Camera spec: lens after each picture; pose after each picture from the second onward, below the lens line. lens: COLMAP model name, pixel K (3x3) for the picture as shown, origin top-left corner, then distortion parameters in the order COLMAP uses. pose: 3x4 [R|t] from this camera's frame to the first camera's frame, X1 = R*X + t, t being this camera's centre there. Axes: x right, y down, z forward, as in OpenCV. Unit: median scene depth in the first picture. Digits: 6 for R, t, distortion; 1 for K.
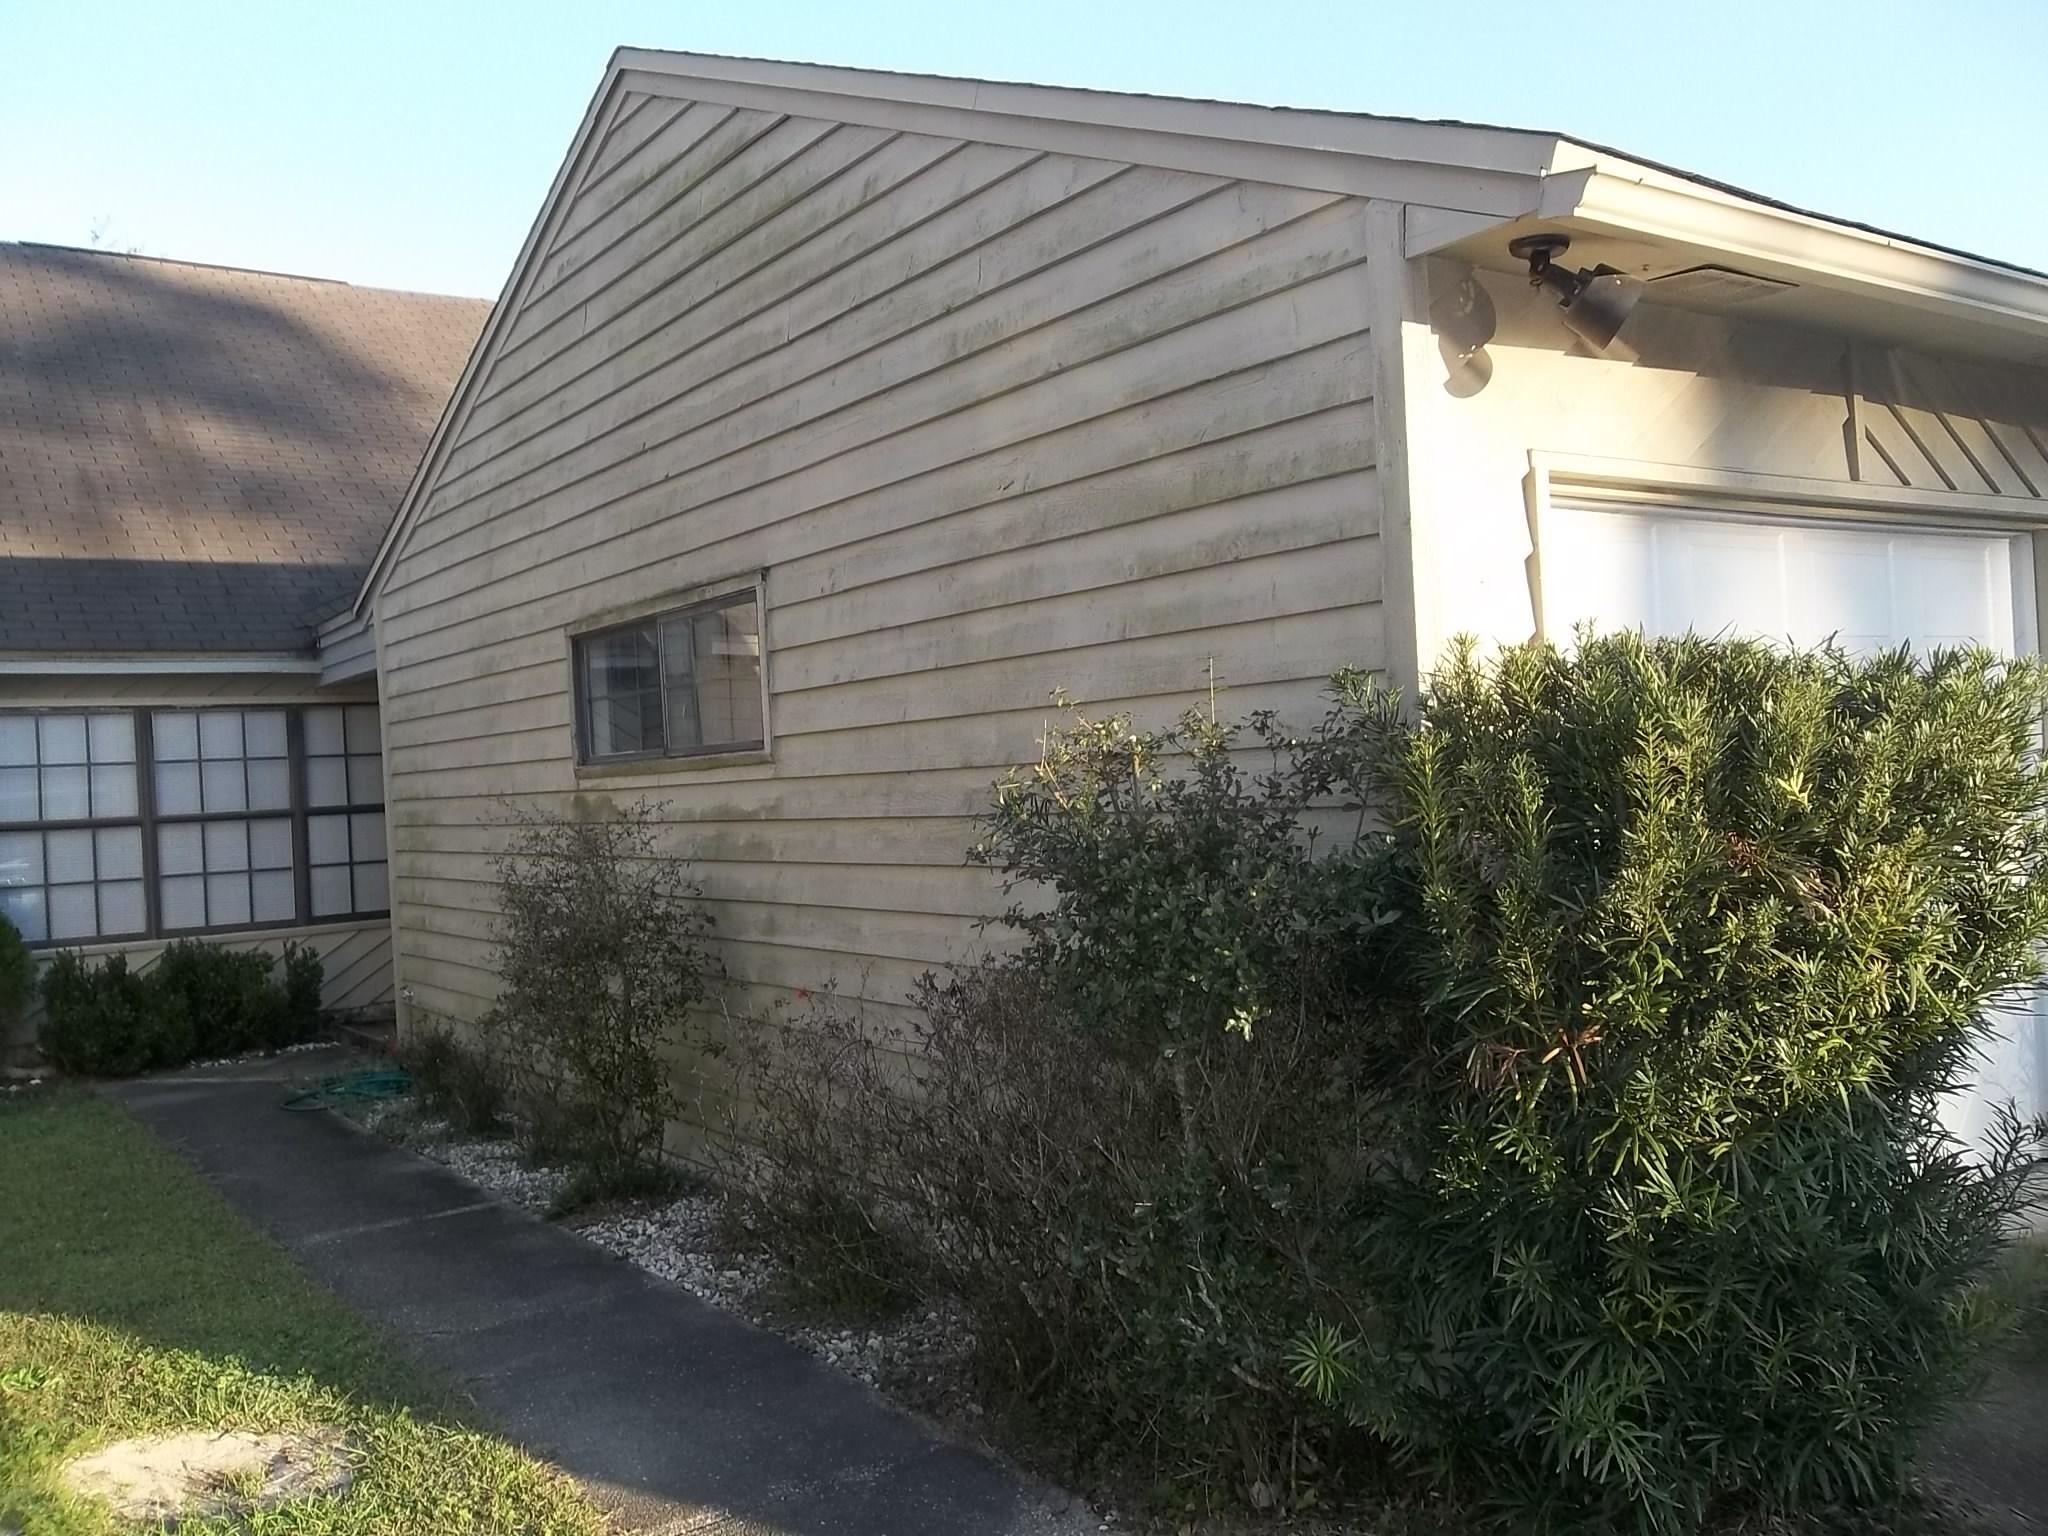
lens RADIAL K [[1678.5, 0, 1024.0], [0, 1678.5, 768.0], [0, 0, 1]] dist [-0.004706, -0.003019]
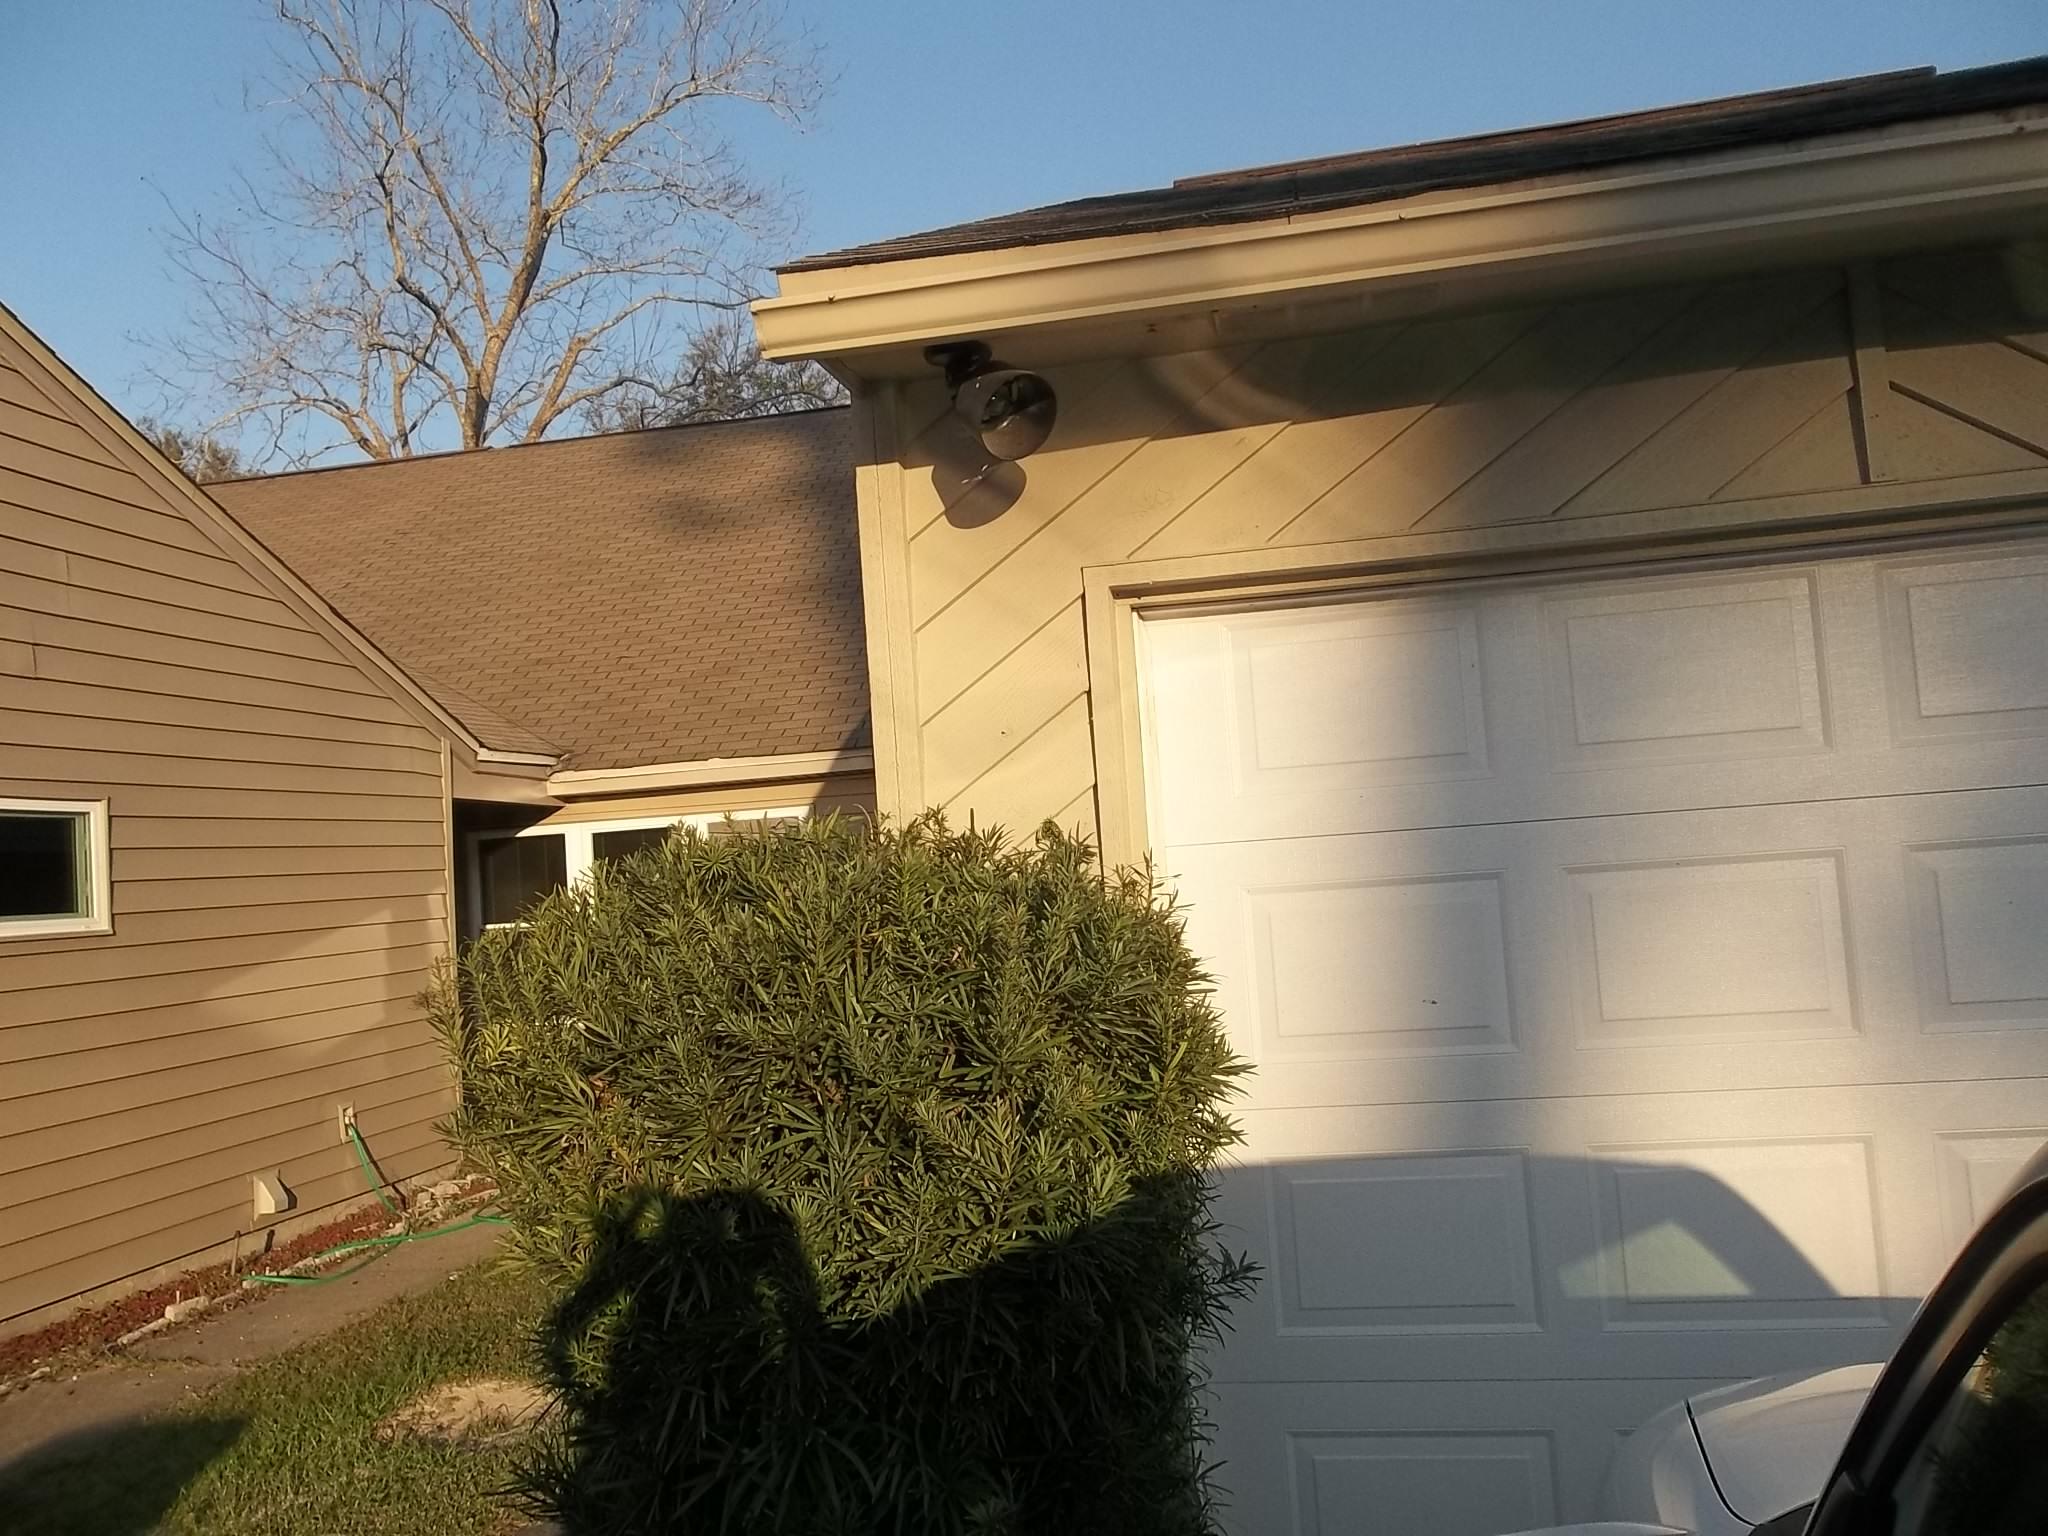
lens RADIAL K [[1678.5, 0, 1024.0], [0, 1678.5, 768.0], [0, 0, 1]] dist [-0.004706, -0.003019]
pose [[0.686771, -0.038593, -0.725849, 0.818629], [0.025658, 0.999254, -0.028854, -0.058865], [0.726421, 0.001192, 0.687249, 0.366033]]
